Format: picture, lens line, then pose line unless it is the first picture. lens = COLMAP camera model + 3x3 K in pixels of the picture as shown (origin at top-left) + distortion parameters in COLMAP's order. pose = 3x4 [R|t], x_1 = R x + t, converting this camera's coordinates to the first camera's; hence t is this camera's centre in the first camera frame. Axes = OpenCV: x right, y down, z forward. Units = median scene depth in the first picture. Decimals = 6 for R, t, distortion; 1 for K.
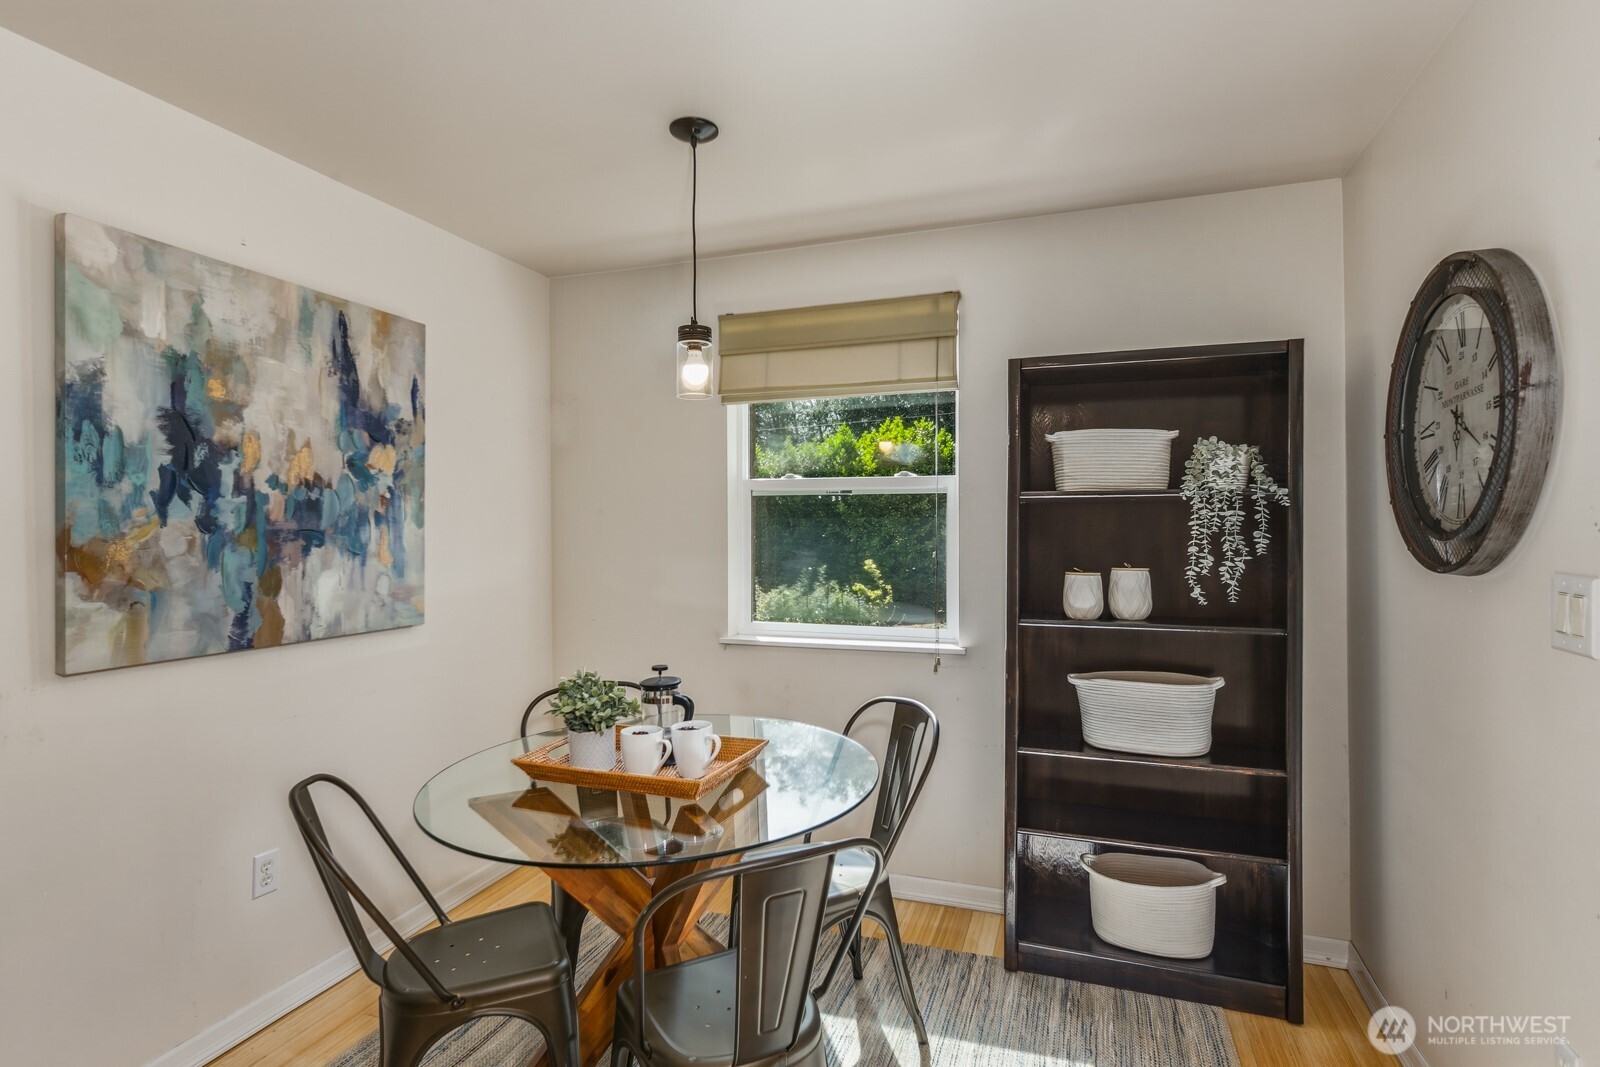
lens RADIAL K [[804.1, 0, 804.9], [0, 804.1, 529.3], [0, 0, 1]] dist [-0.000051, -0.000092]
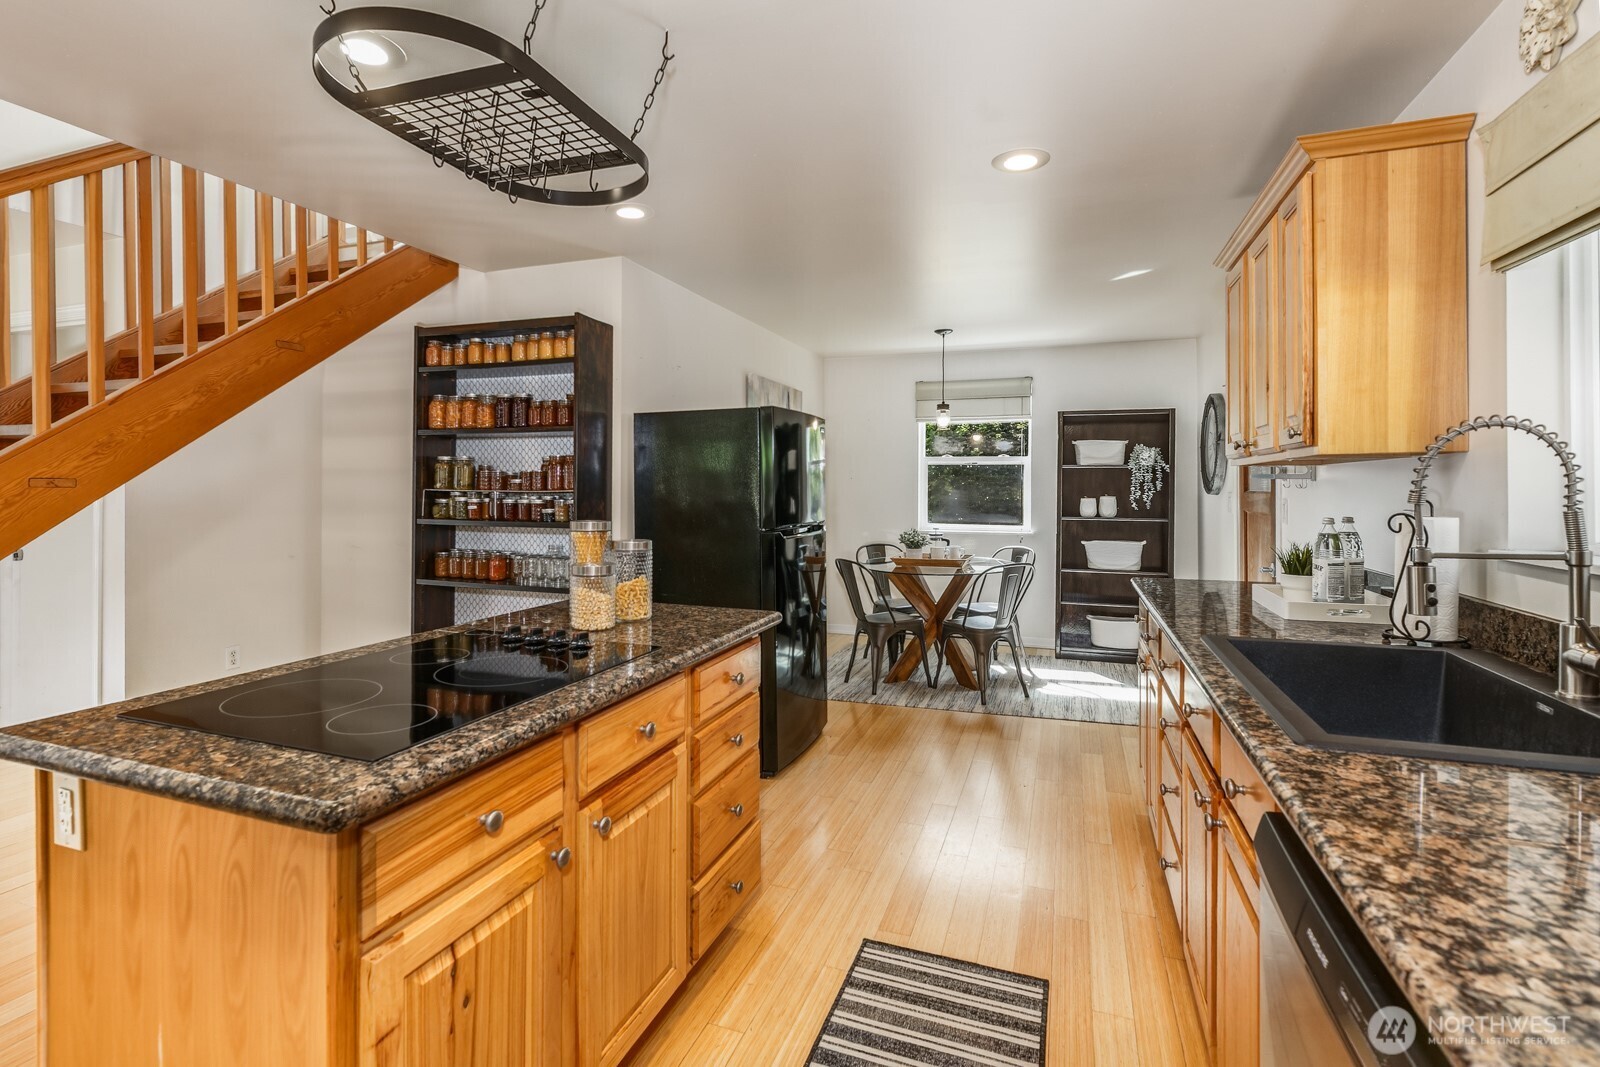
lens RADIAL K [[728.9, 0, 784.7], [0, 728.9, 486.6], [0, 0, 1]] dist [0.005648, 0.000060]
pose [[0.999248, 0.004538, -0.038500, -0.506971], [-0.004493, 0.999989, 0.001242, 0.019694], [0.038505, -0.001068, 0.999258, -1.292725]]
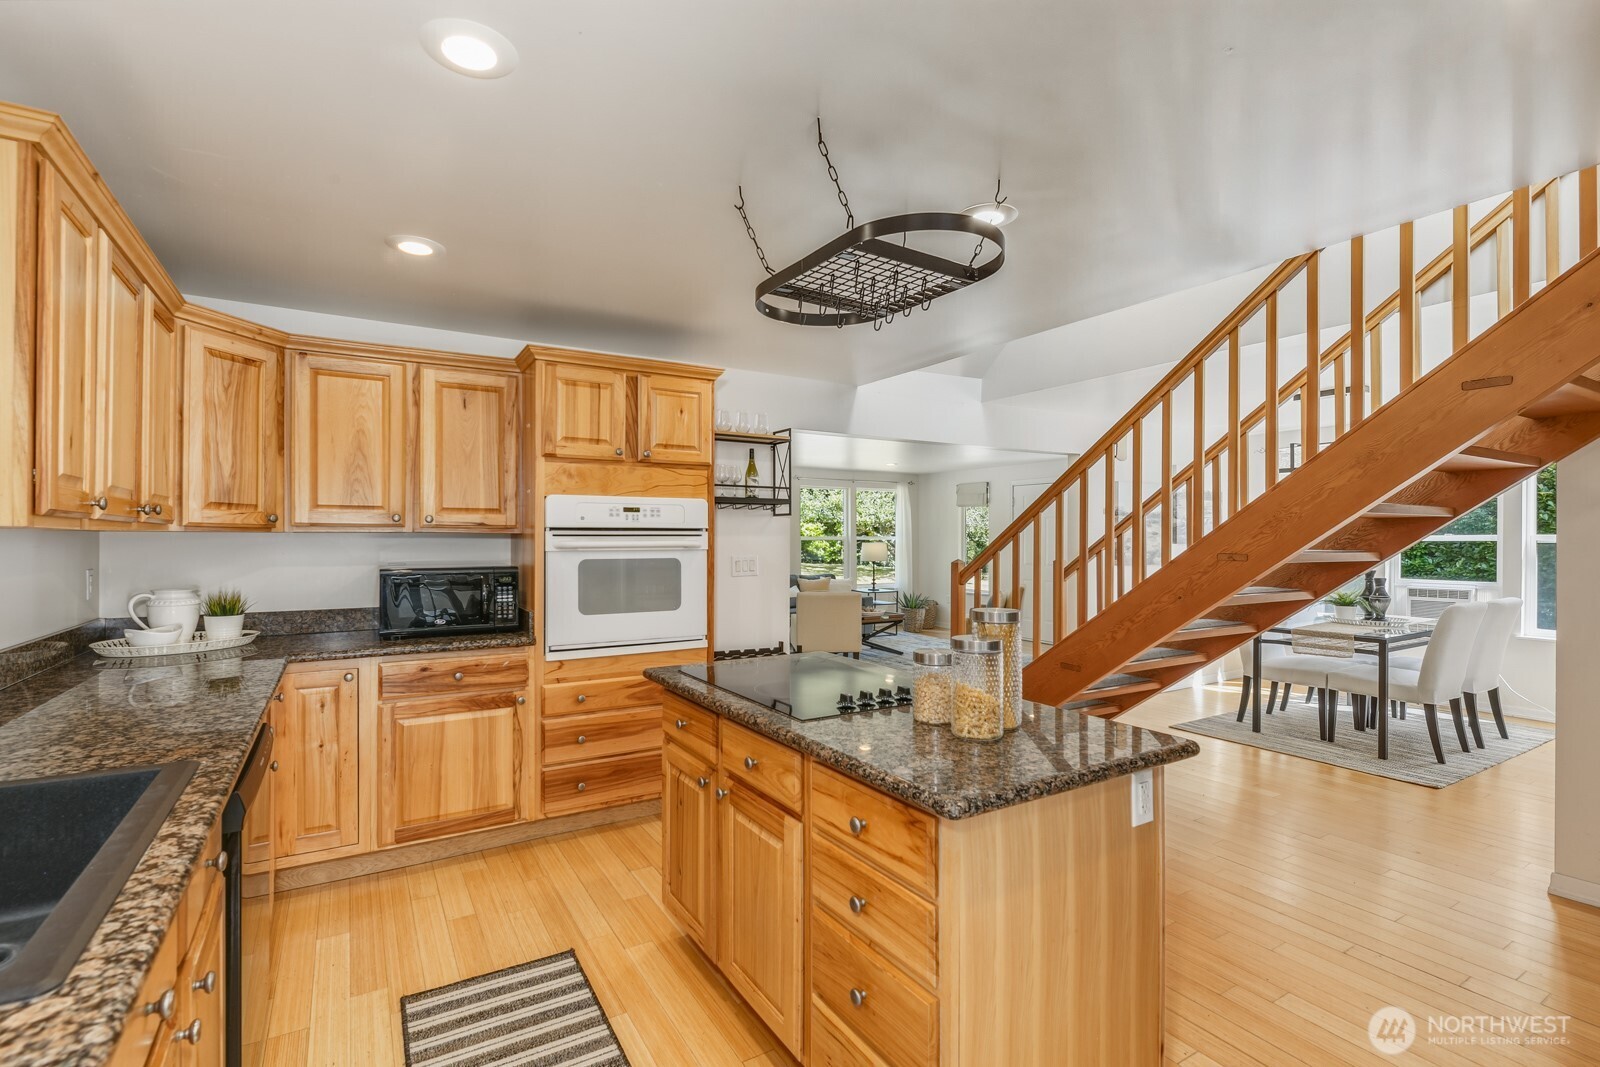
lens RADIAL K [[728.9, 0, 805.1], [0, 728.9, 535.6], [0, 0, 1]] dist [0.005648, 0.000060]
pose [[-0.632923, -0.004877, -0.774199, 1.276253], [-0.002939, 0.999988, -0.003897, -0.104389], [0.774209, -0.000191, -0.632930, 3.568317]]
